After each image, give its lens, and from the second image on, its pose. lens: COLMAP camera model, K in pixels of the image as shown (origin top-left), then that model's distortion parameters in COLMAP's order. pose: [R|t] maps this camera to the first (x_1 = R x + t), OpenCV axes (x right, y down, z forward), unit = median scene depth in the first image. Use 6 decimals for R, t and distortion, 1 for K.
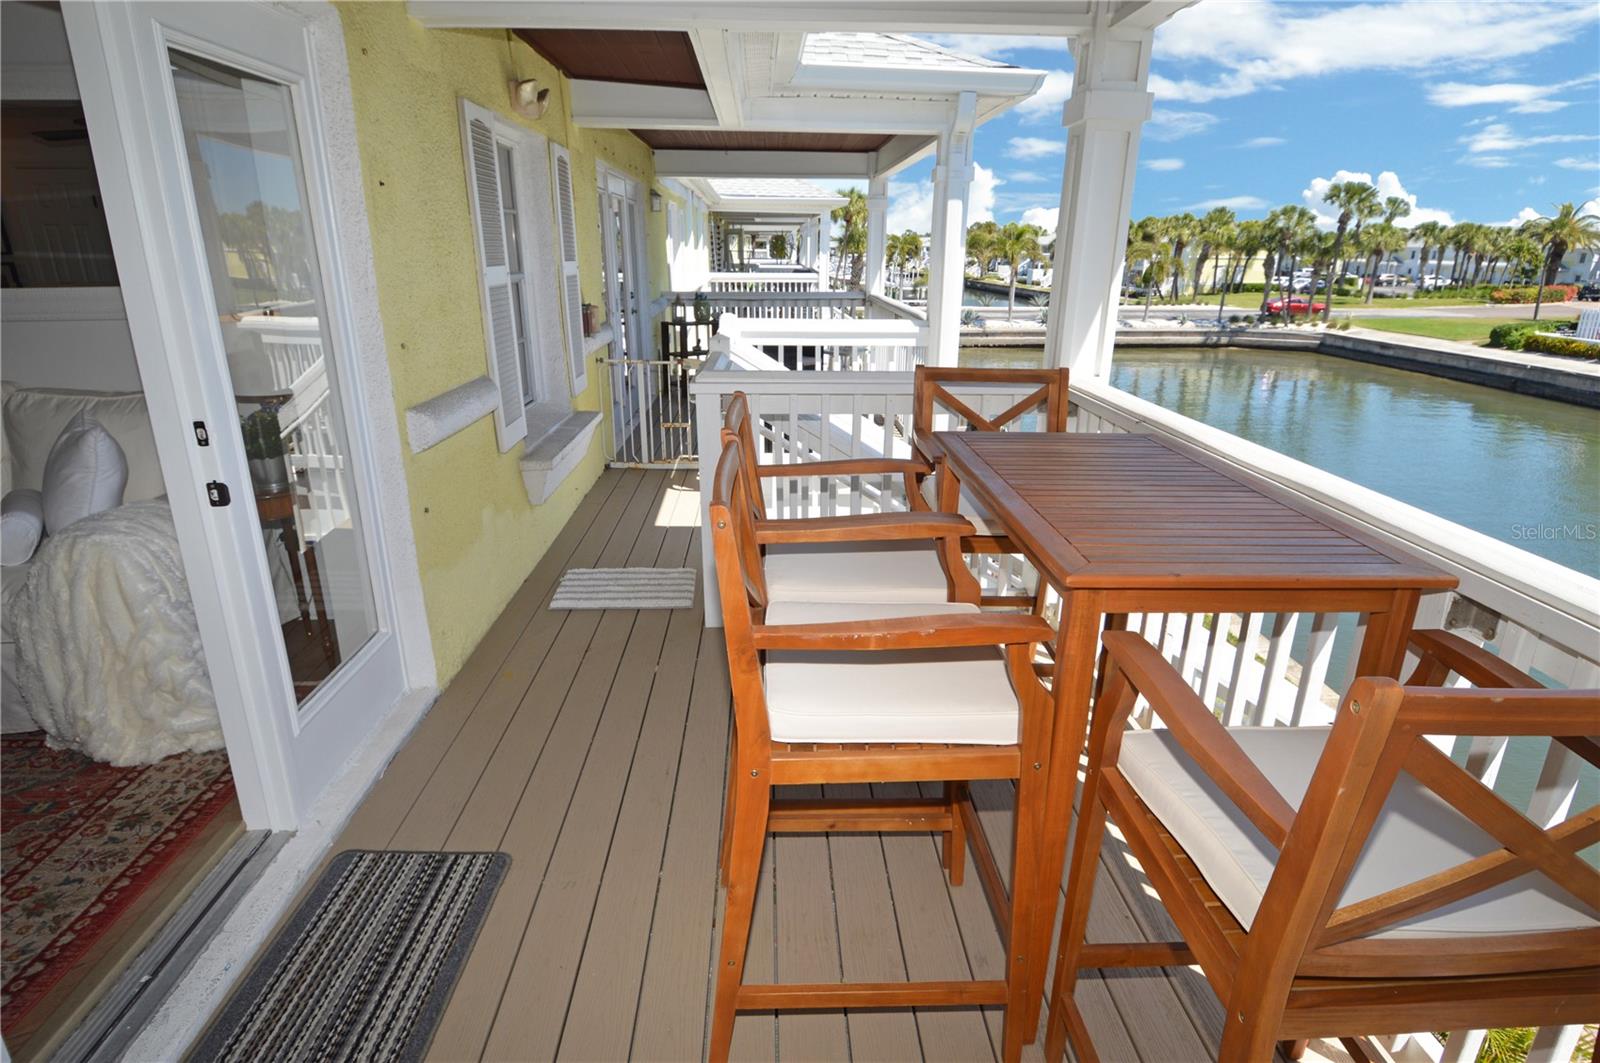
lens RADIAL K [[857.7, 0, 800.2], [0, 857.7, 525.2], [0, 0, 1]] dist [0.013960, -0.022477]
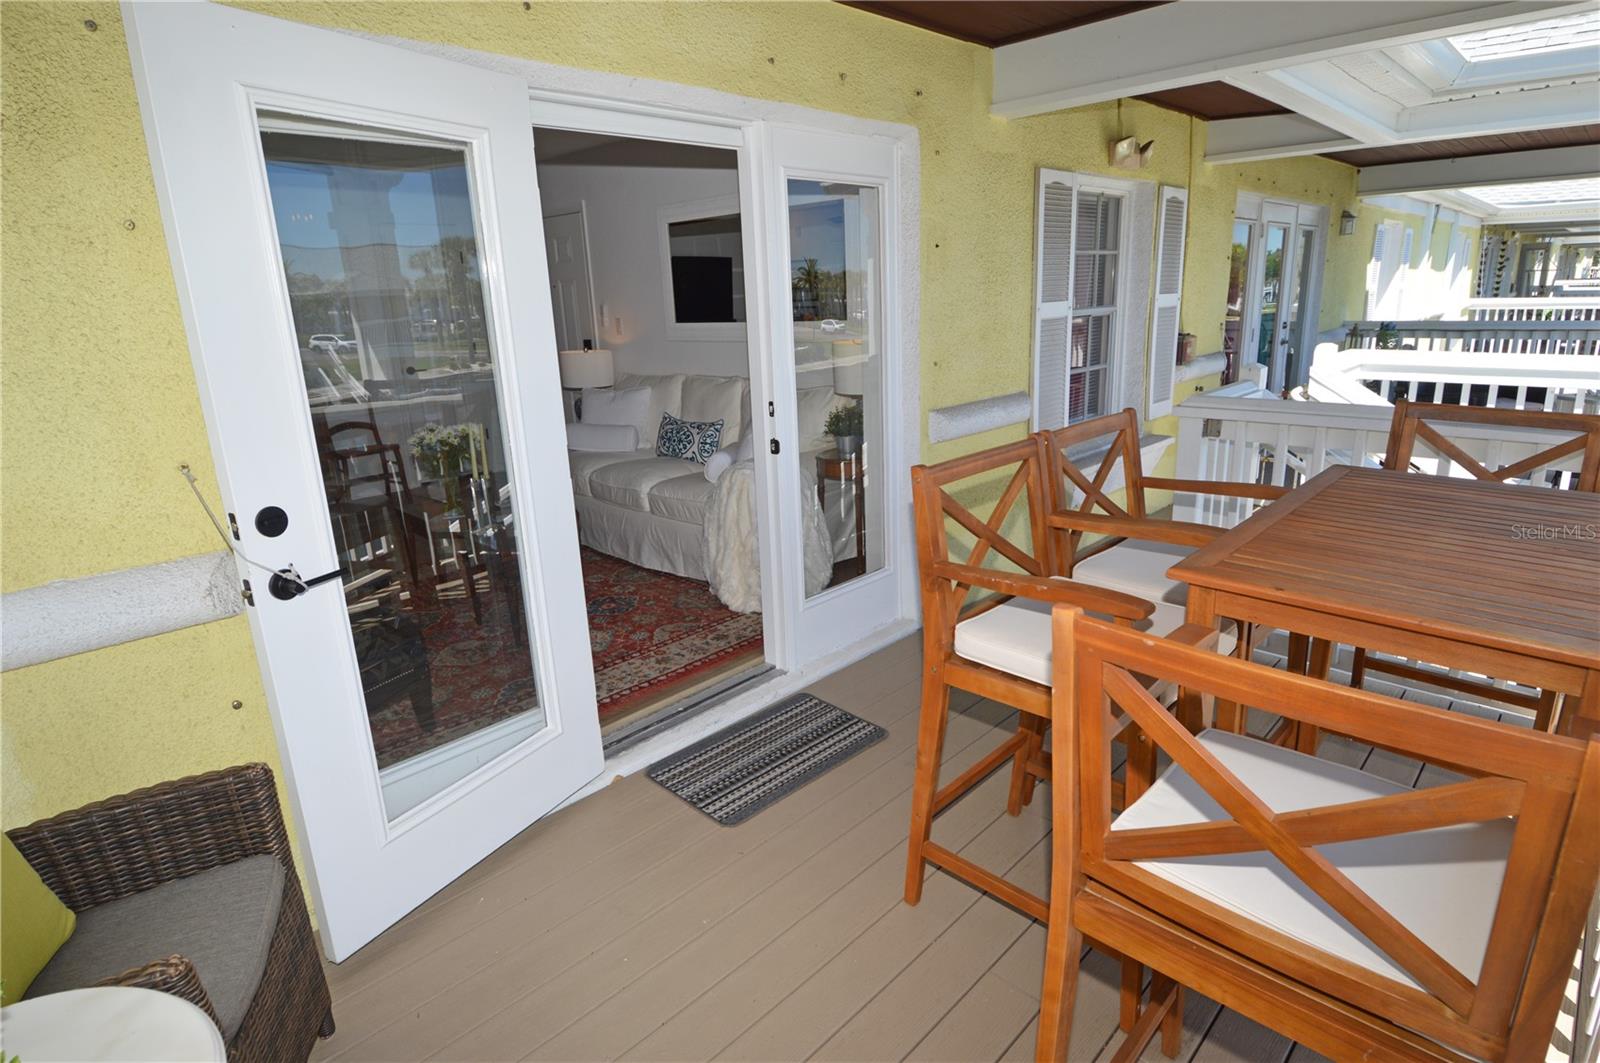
lens RADIAL K [[868.1, 0, 804.2], [0, 868.1, 527.7], [0, 0, 1]] dist [0.020465, -0.026406]
pose [[0.680575, 0.160159, -0.714959, 0.465953], [-0.185369, 0.981708, 0.043460, 0.027132], [0.708842, 0.102953, 0.697814, -0.083788]]
